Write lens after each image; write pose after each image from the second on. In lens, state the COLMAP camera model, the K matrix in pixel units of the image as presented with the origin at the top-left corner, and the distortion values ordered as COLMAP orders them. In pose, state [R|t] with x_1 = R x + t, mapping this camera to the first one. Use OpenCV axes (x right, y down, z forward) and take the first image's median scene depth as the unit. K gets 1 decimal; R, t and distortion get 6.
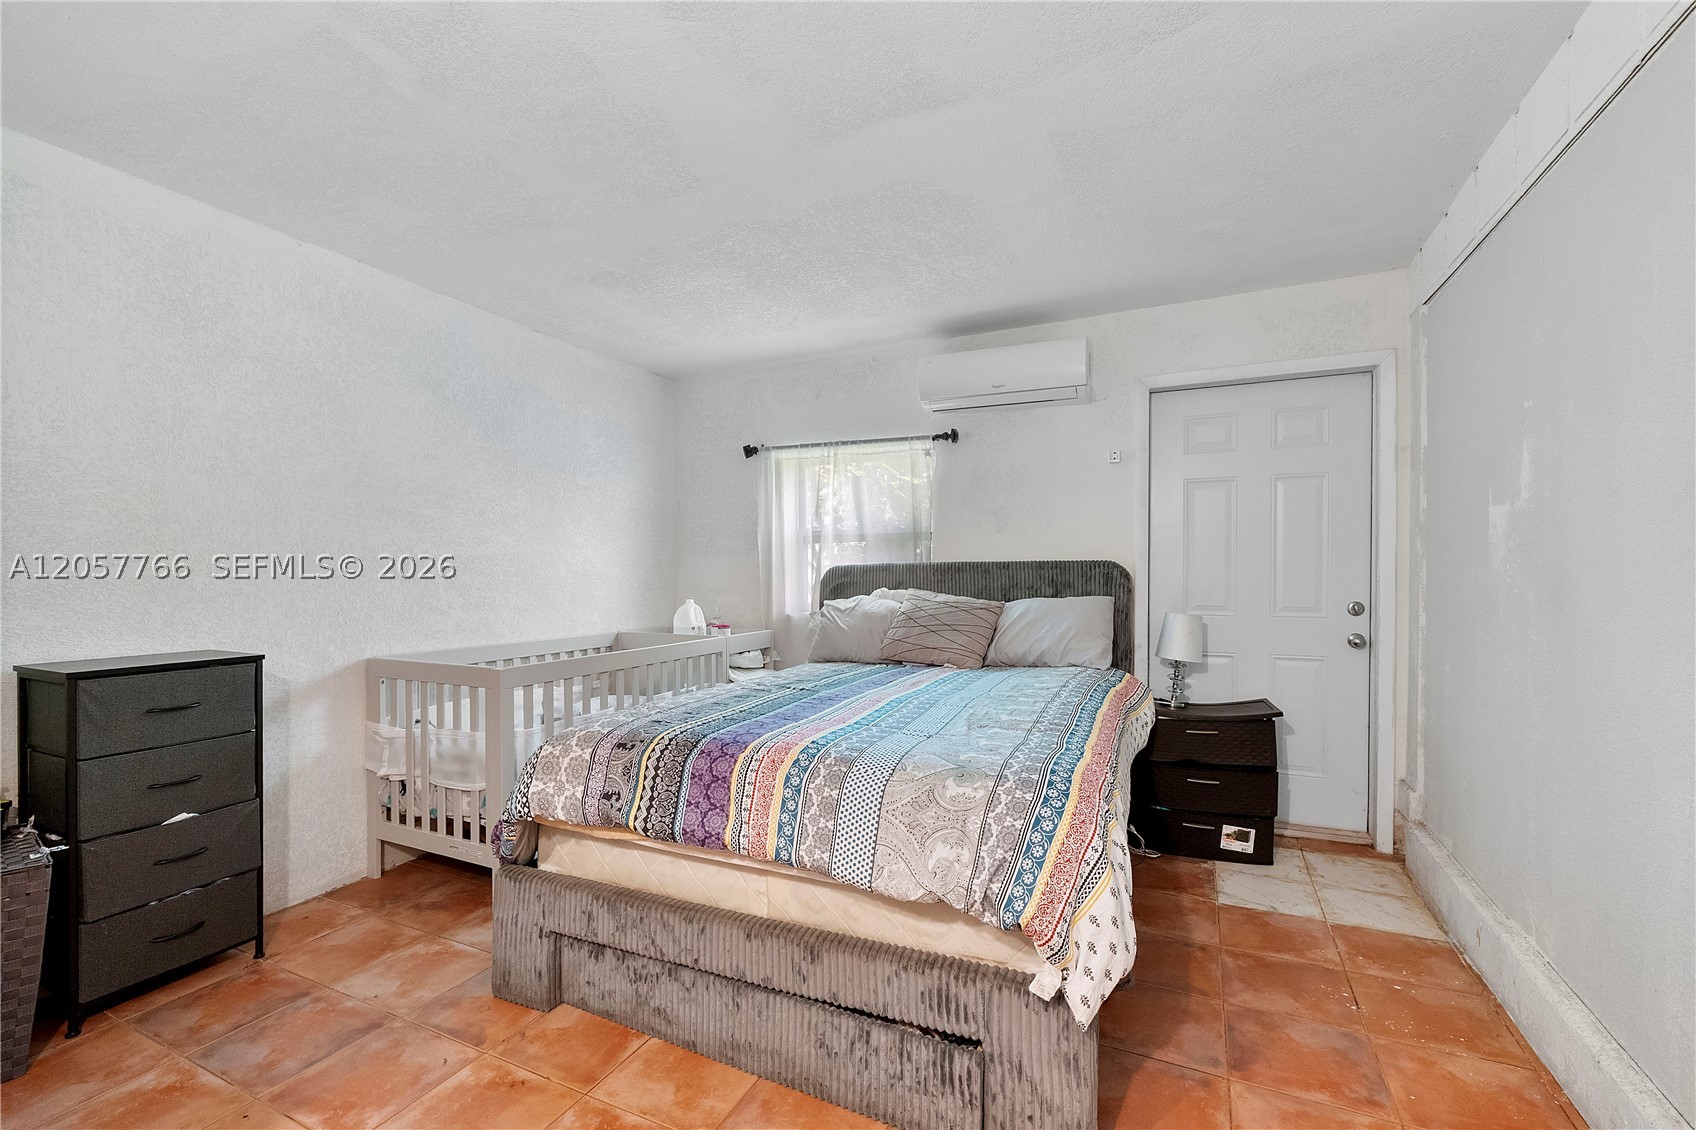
lens RADIAL K [[719.9, 0, 850.6], [0, 719.9, 563.5], [0, 0, 1]] dist [-0.000533, -0.001552]
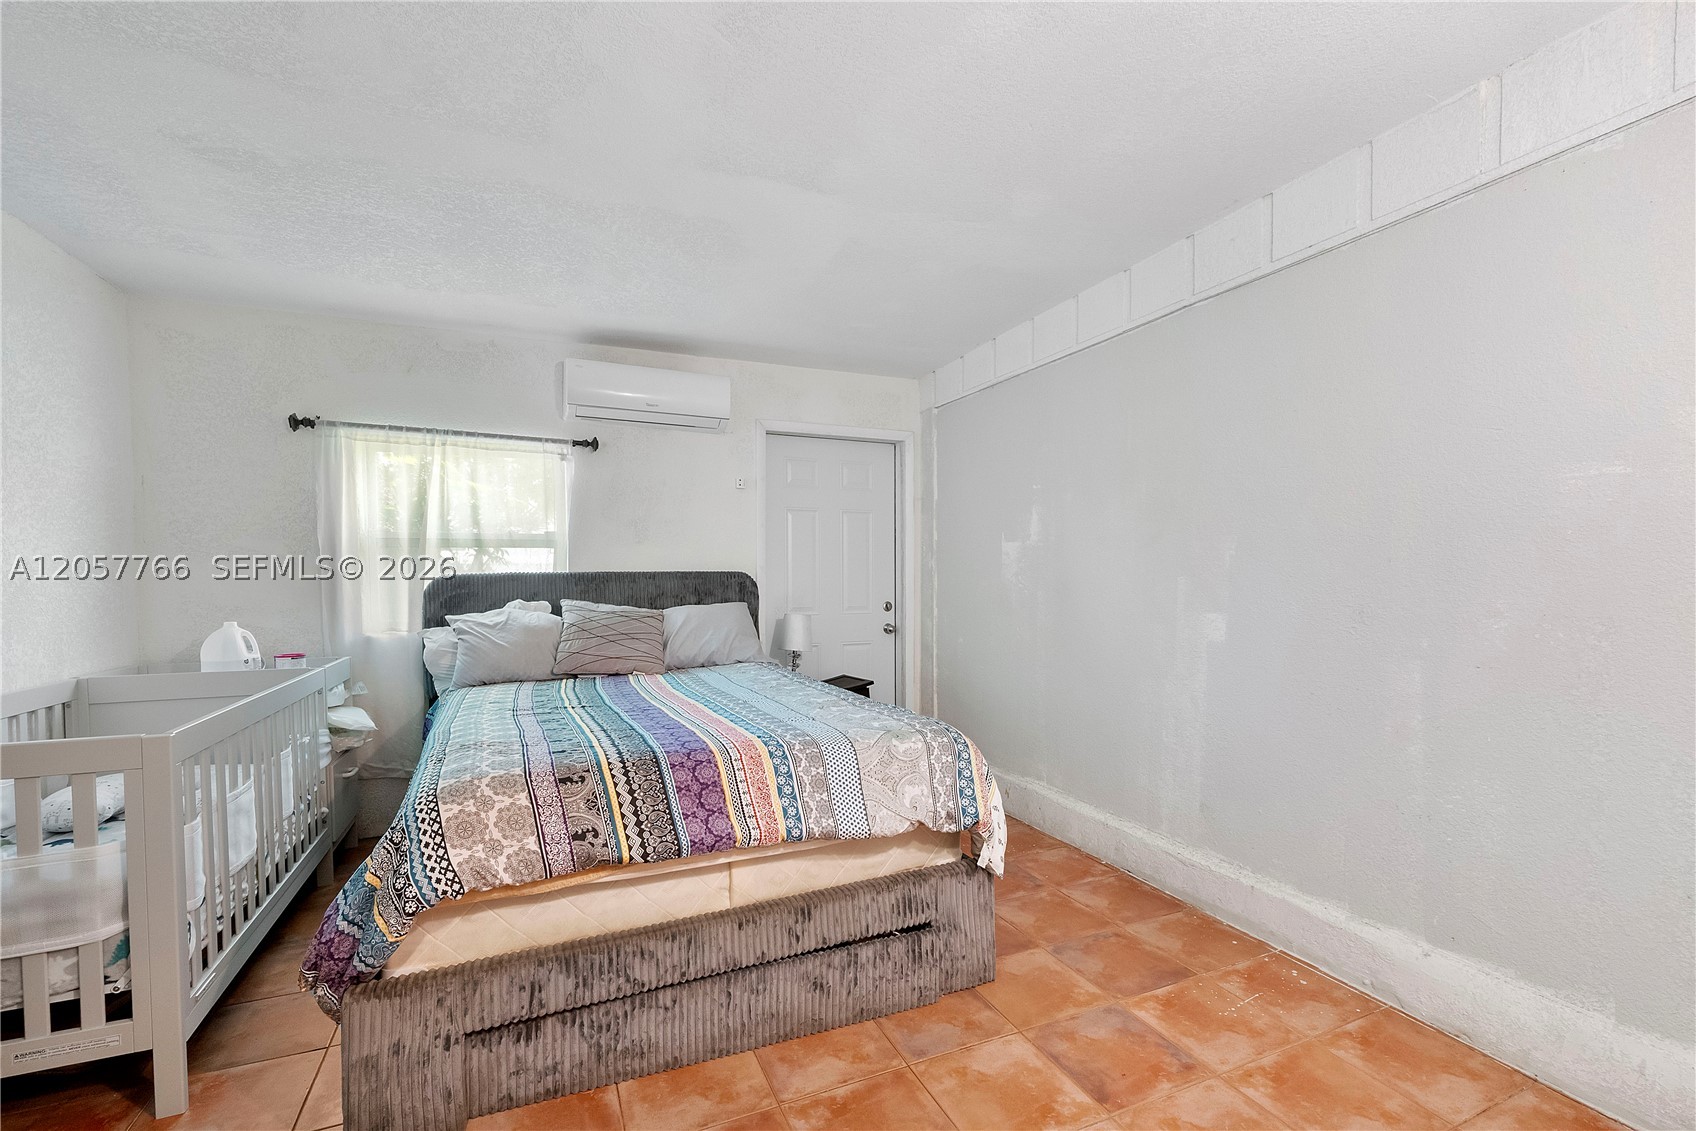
lens RADIAL K [[719.9, 0, 850.1], [0, 719.9, 581.5], [0, 0, 1]] dist [-0.000533, -0.001552]
pose [[0.664380, -0.002420, 0.747391, -0.750245], [-0.005988, 0.999945, 0.008561, 0.000865], [-0.747371, -0.010163, 0.664330, 0.162861]]
